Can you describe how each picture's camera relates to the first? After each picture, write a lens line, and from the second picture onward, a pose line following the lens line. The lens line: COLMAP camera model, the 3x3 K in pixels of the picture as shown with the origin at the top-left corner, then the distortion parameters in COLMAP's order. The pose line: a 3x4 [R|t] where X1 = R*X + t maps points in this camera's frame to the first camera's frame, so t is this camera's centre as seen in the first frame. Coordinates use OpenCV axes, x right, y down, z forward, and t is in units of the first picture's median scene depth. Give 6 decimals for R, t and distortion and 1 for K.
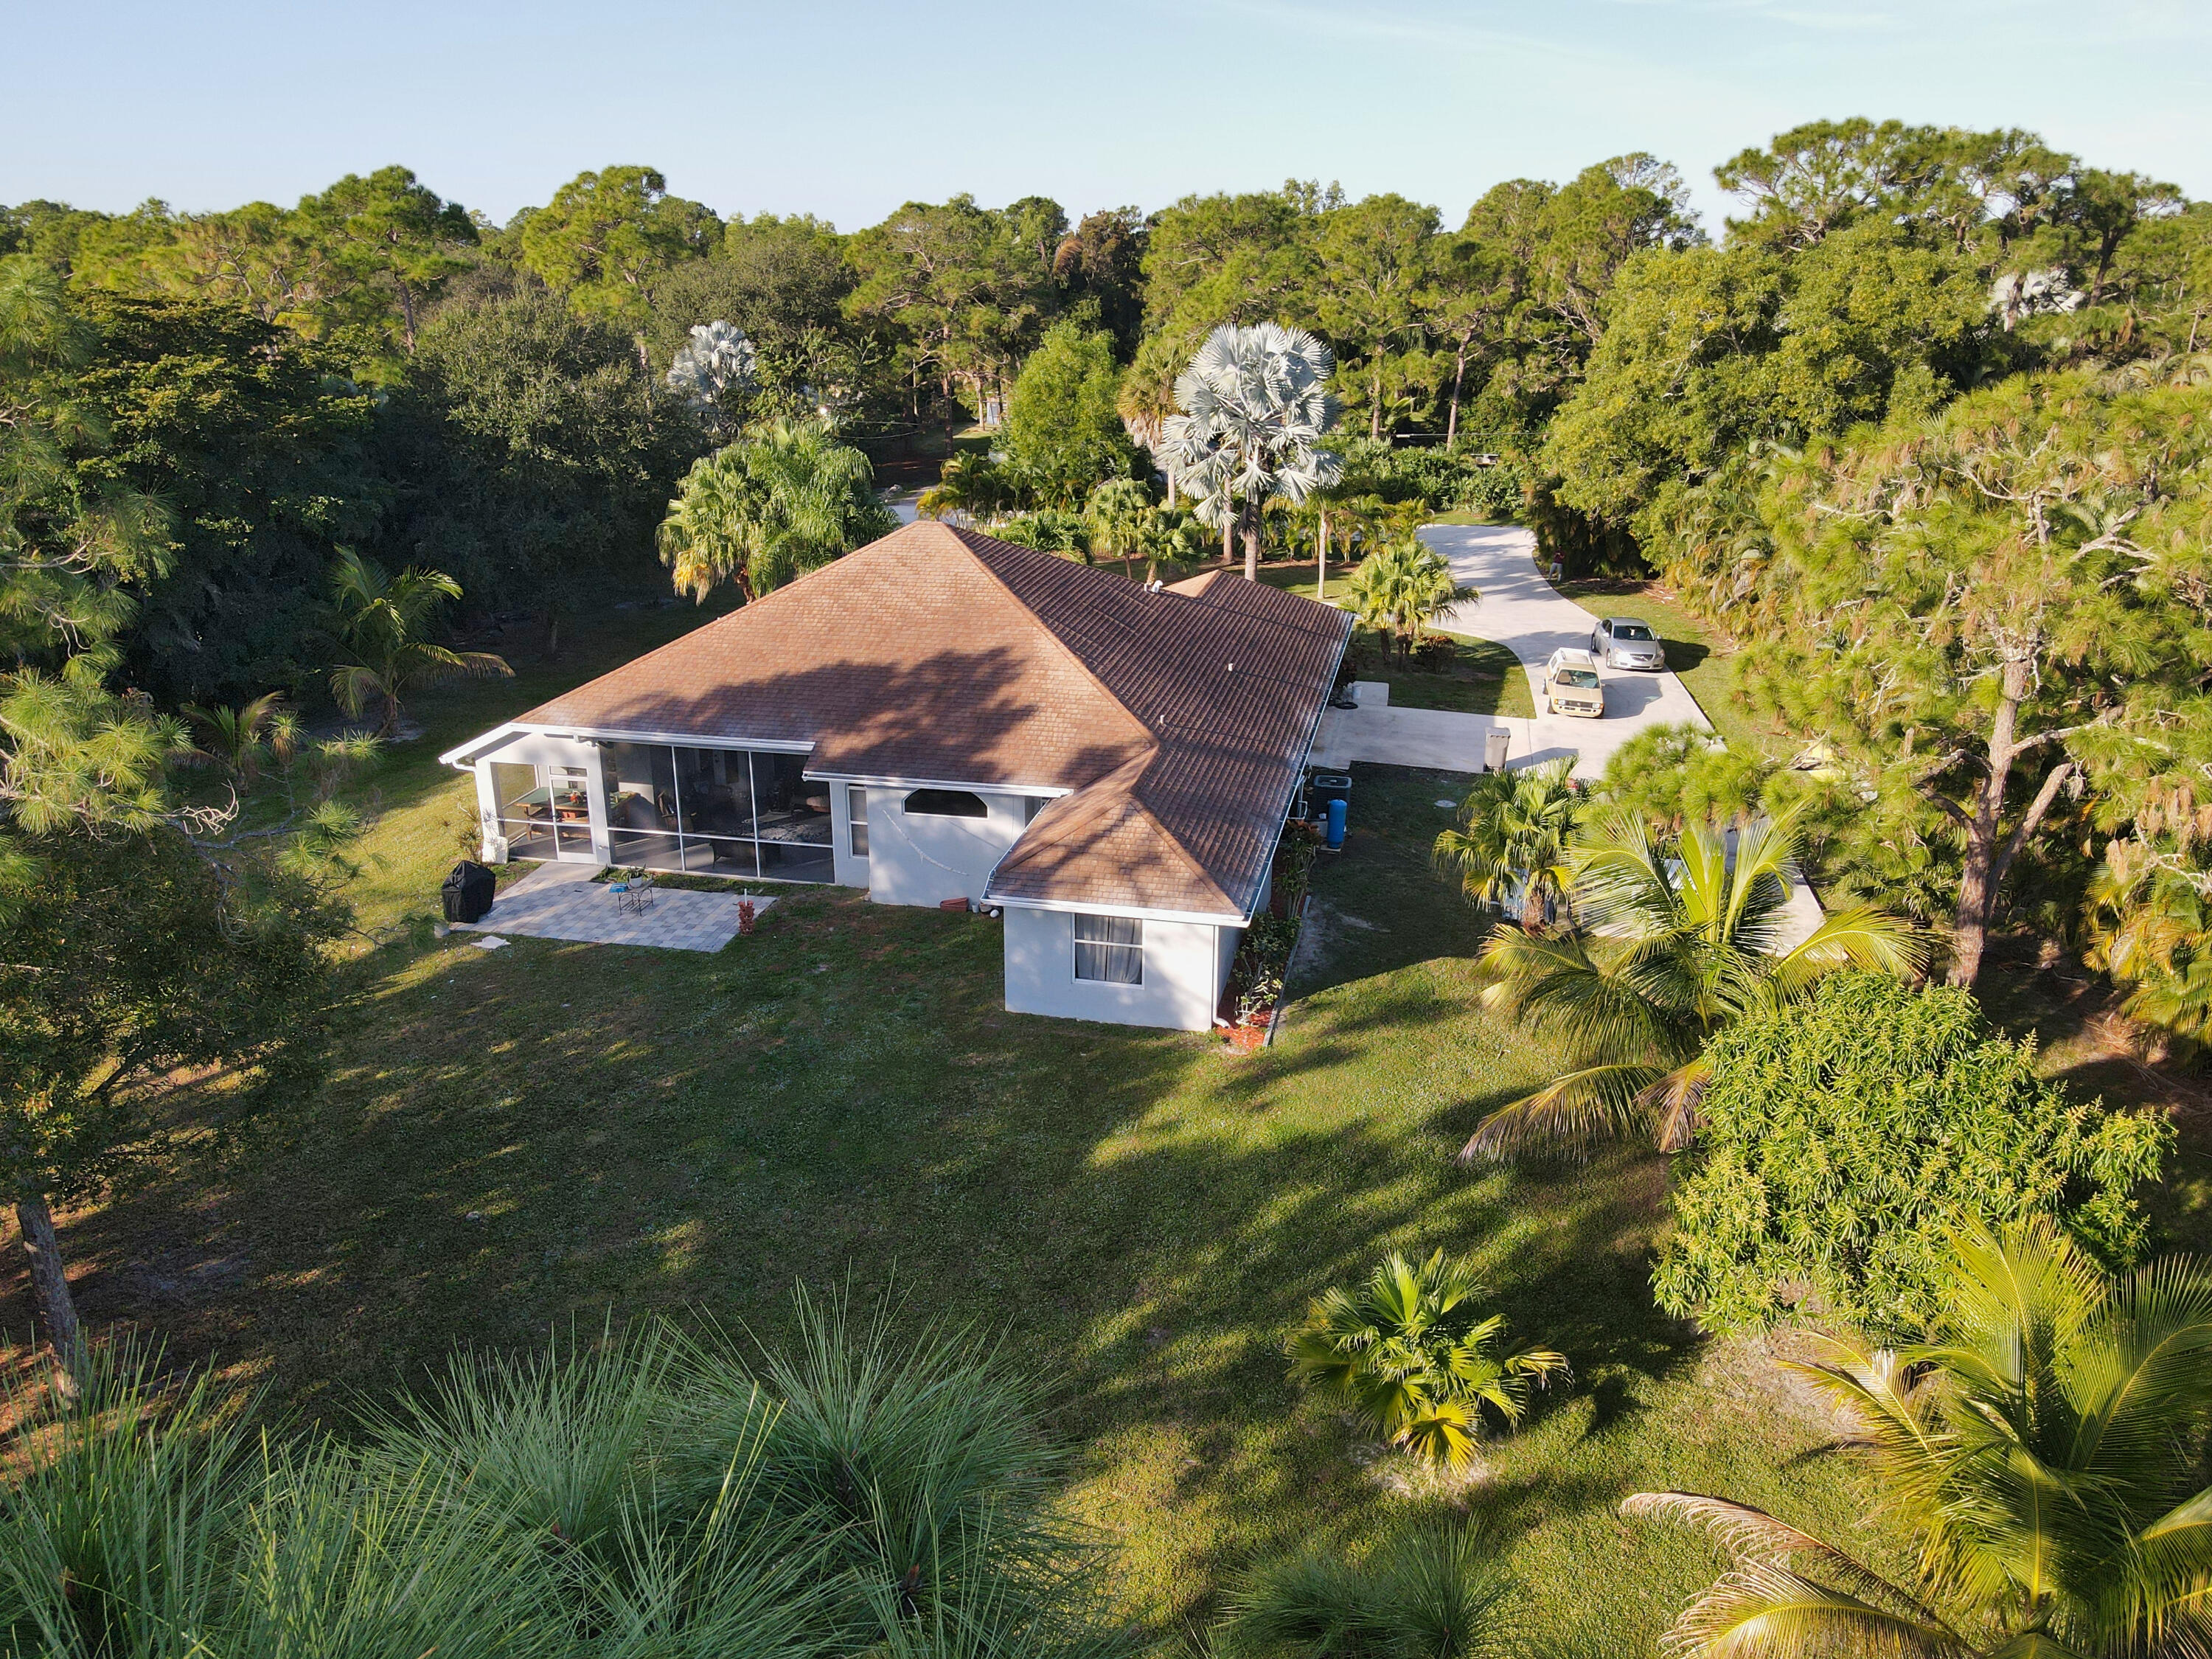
lens RADIAL K [[1576.7, 0, 1075.6], [0, 1576.7, 830.8], [0, 0, 1]] dist [0.039371, -0.002937]
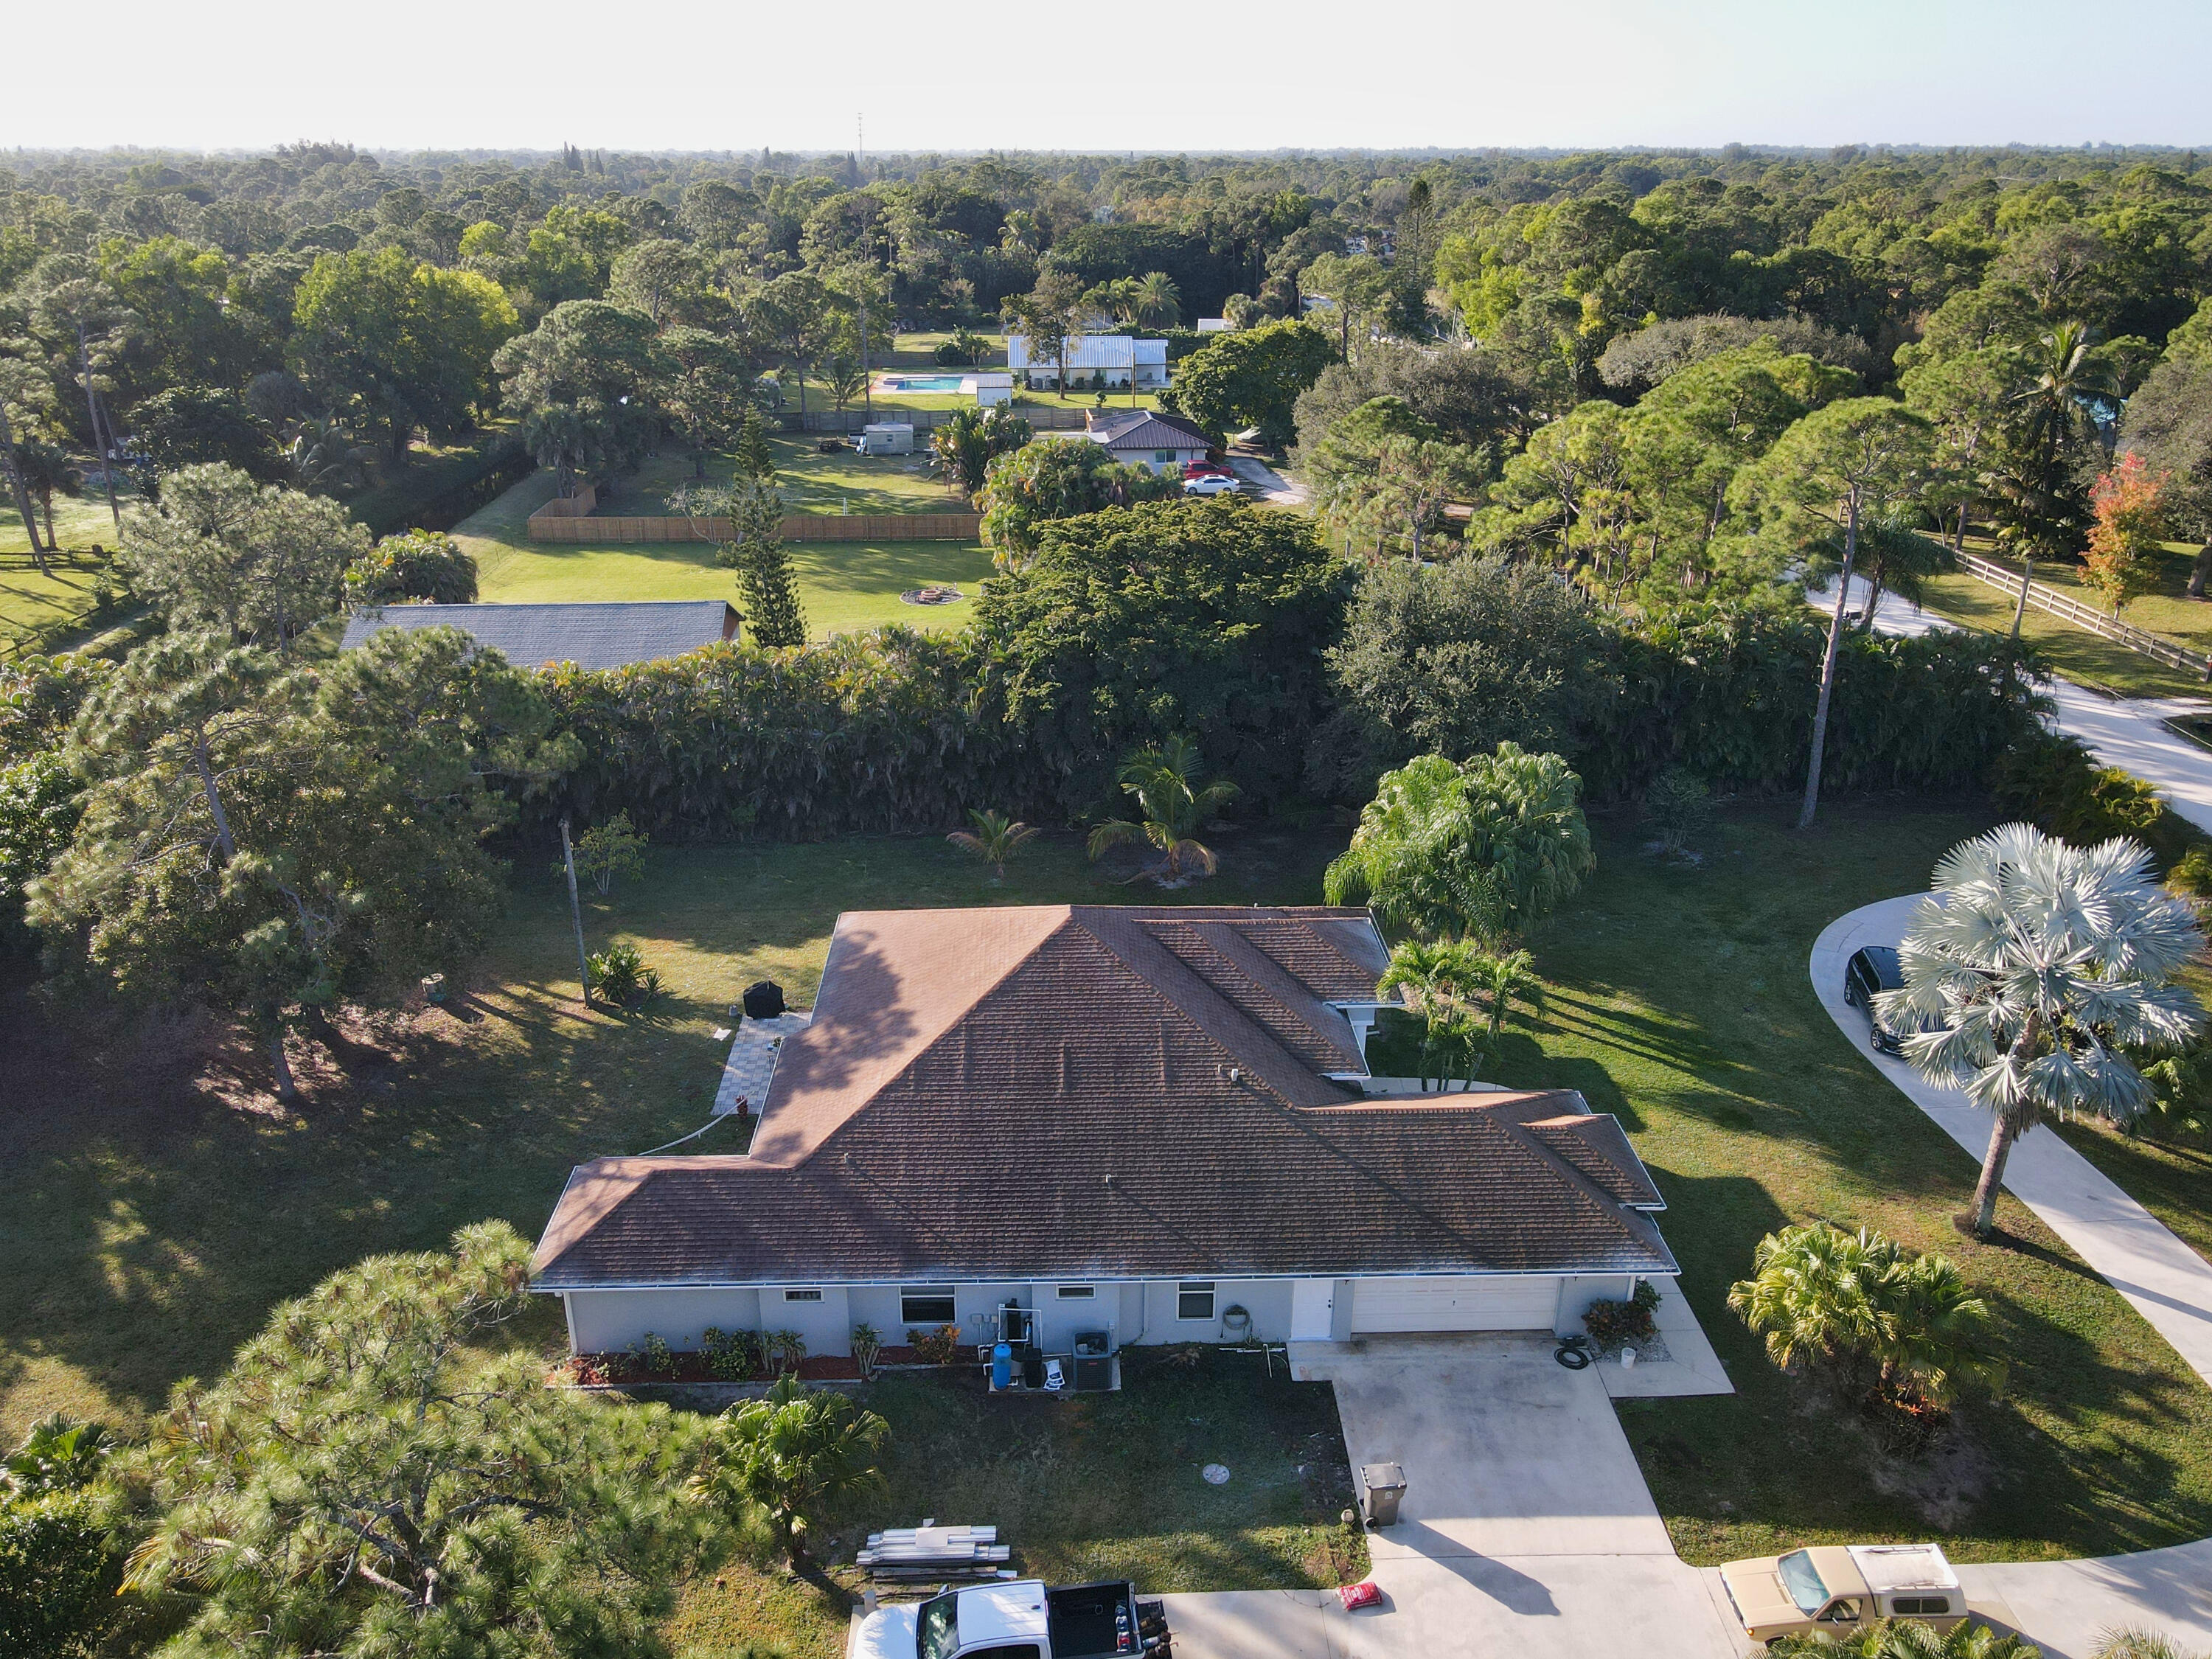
lens RADIAL K [[1598.8, 0, 1059.6], [0, 1598.8, 839.8], [0, 0, 1]] dist [0.013427, 0.003030]
pose [[0.255975, 0.377206, -0.890052, 0.954171], [-0.325010, 0.900711, 0.288251, -0.605320], [0.910409, 0.215491, 0.353155, 0.645262]]
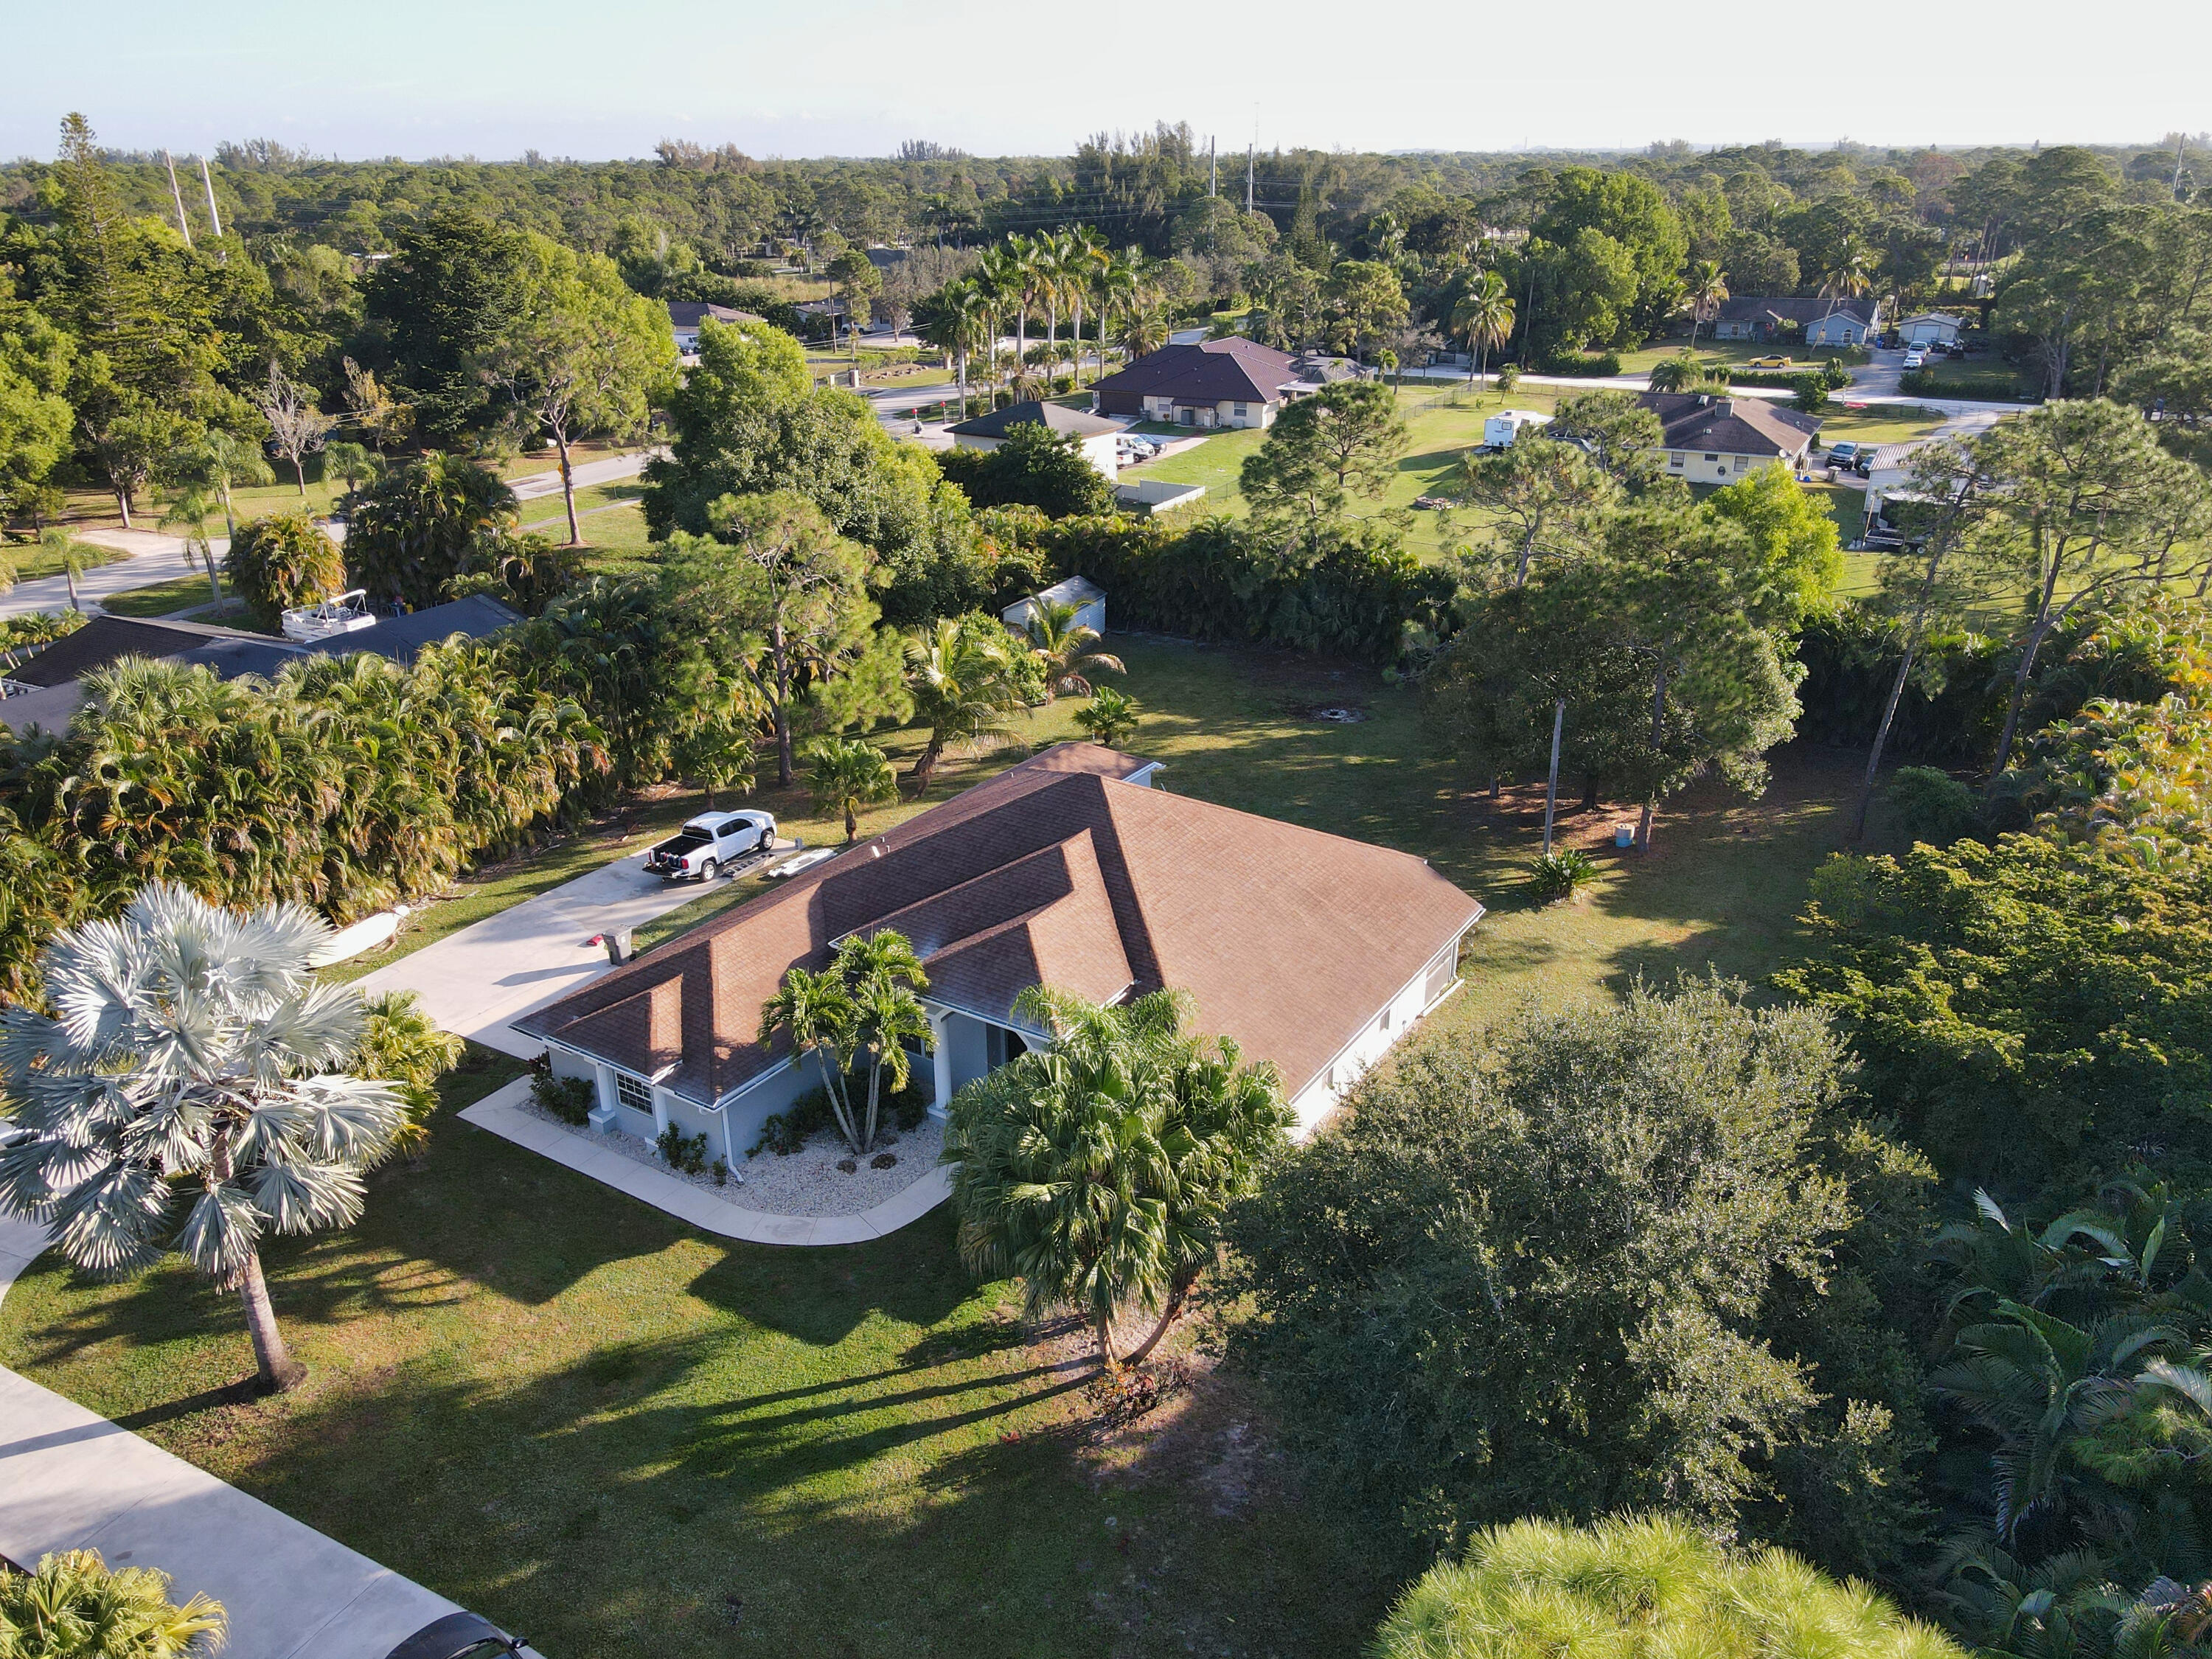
lens RADIAL K [[1622.4, 0, 1091.4], [0, 1622.4, 816.0], [0, 0, 1]] dist [-0.001541, 0.045348]
pose [[-0.944454, -0.120110, 0.305910, -0.492992], [0.114931, 0.751337, 0.649834, -1.029698], [-0.307893, 0.648897, -0.695798, 2.015169]]
